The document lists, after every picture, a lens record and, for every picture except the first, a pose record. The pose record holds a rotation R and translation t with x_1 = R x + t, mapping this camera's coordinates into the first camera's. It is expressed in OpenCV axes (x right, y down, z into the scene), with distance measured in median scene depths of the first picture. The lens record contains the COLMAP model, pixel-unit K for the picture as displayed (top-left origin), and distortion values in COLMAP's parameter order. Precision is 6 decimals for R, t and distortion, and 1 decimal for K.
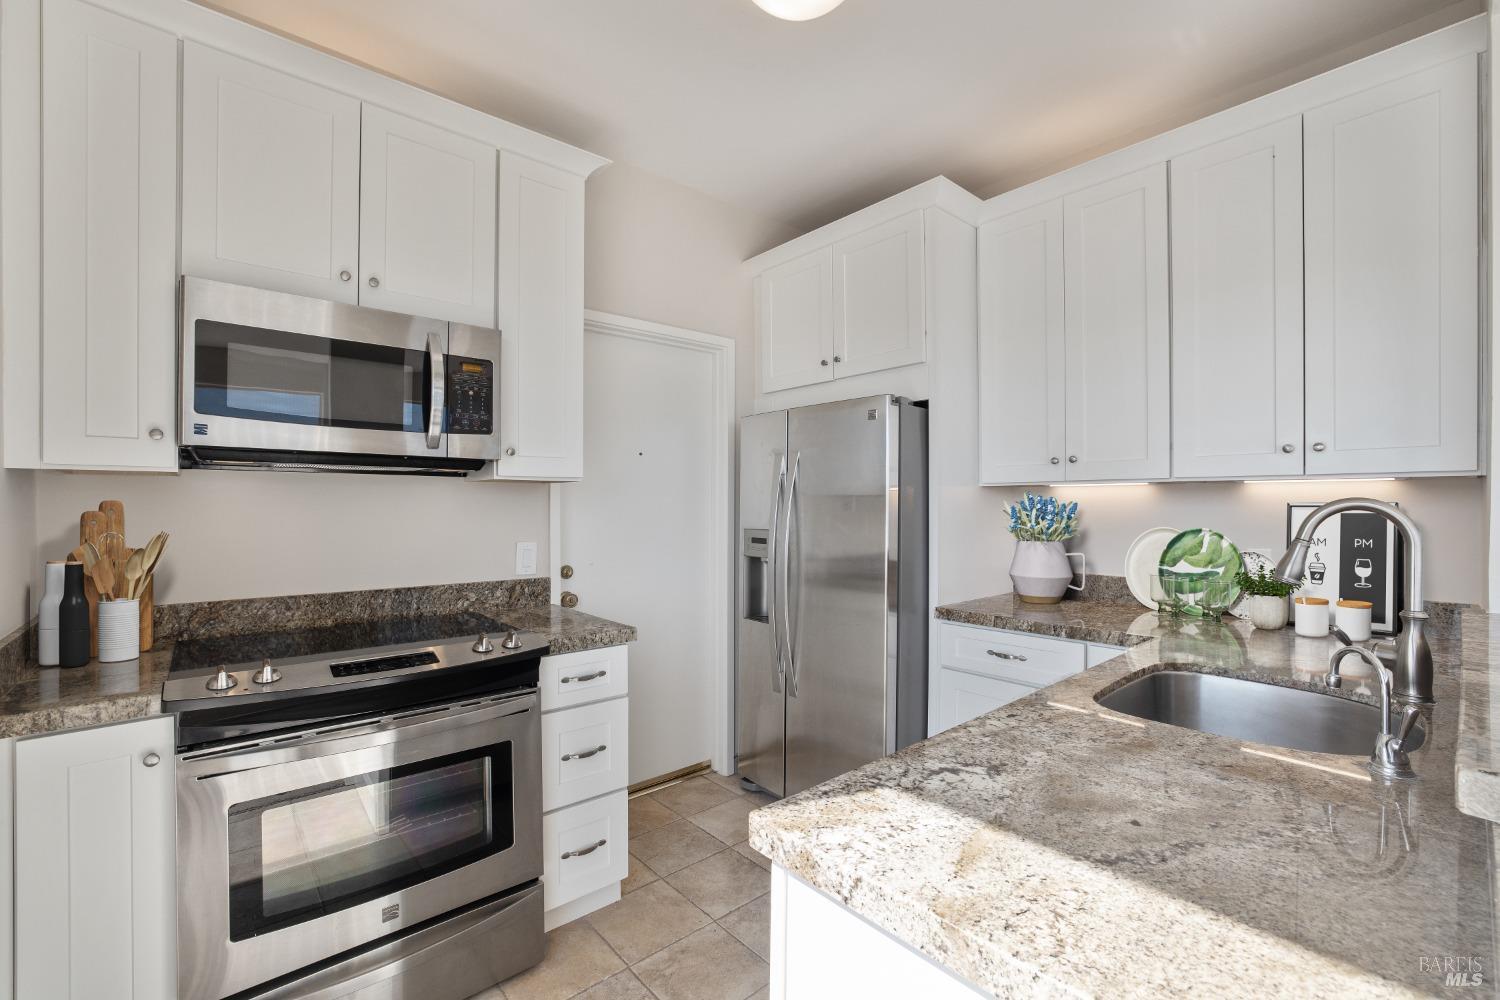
lens RADIAL K [[641.8, 0, 752.9], [0, 641.8, 505.1], [0, 0, 1]] dist [0.000544, 0.000004]
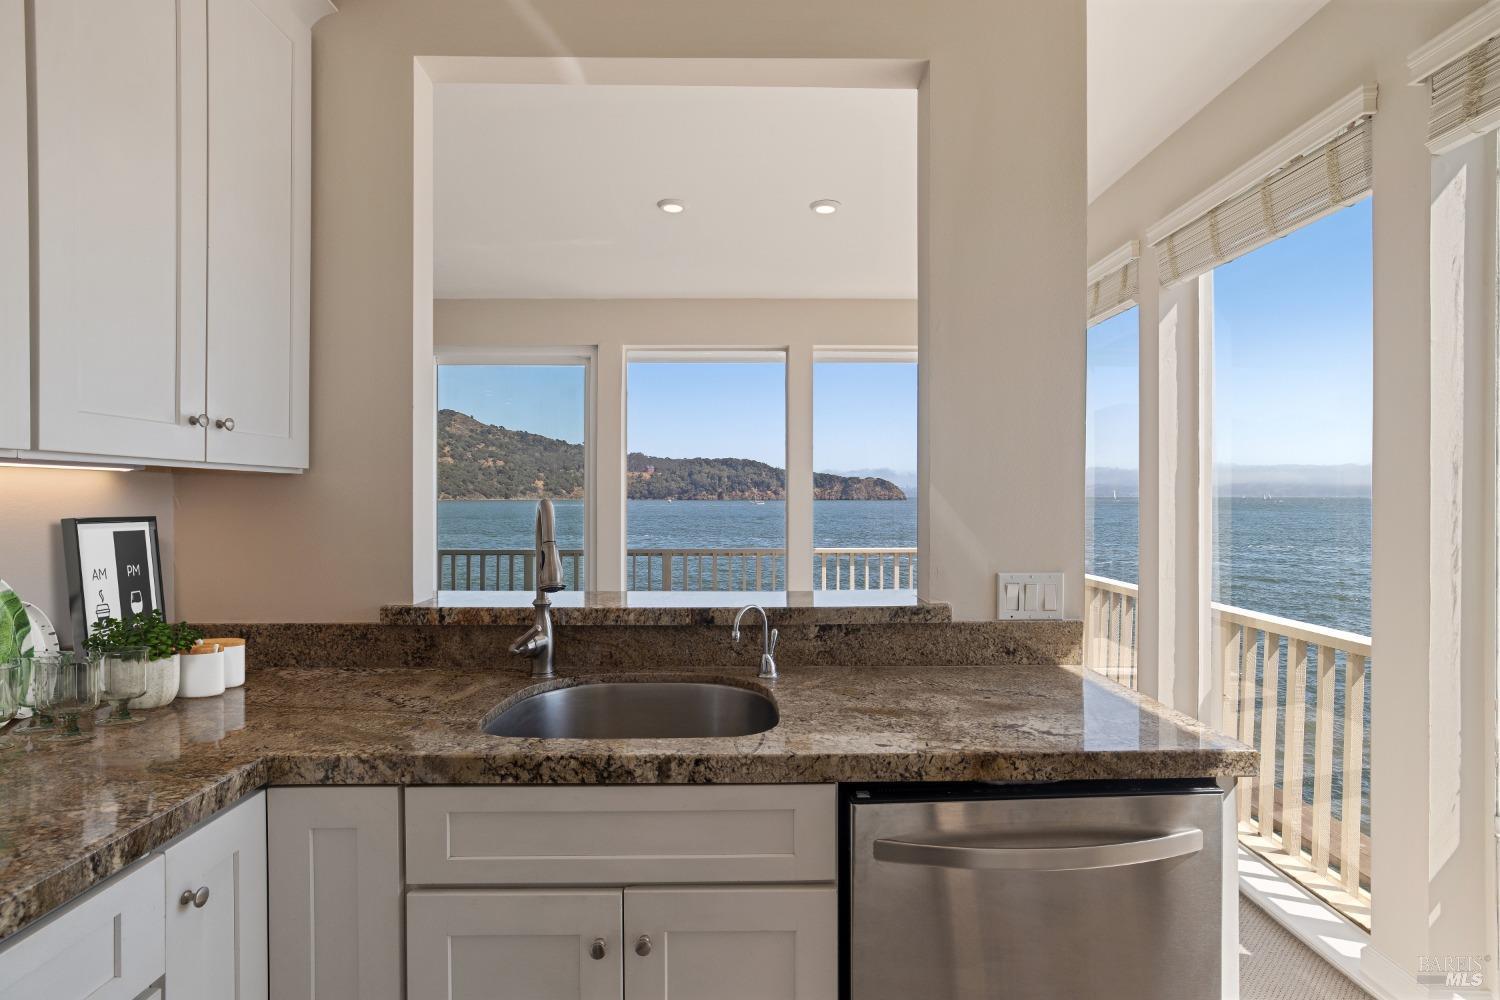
lens RADIAL K [[764.8, 0, 750.8], [0, 764.8, 504.1], [0, 0, 1]] dist [-0.001782, -0.000091]
pose [[-0.769642, -0.006061, 0.638447, -0.164267], [-0.003608, 0.999980, 0.005143, -0.019061], [-0.638466, 0.001655, -0.769649, 2.324998]]
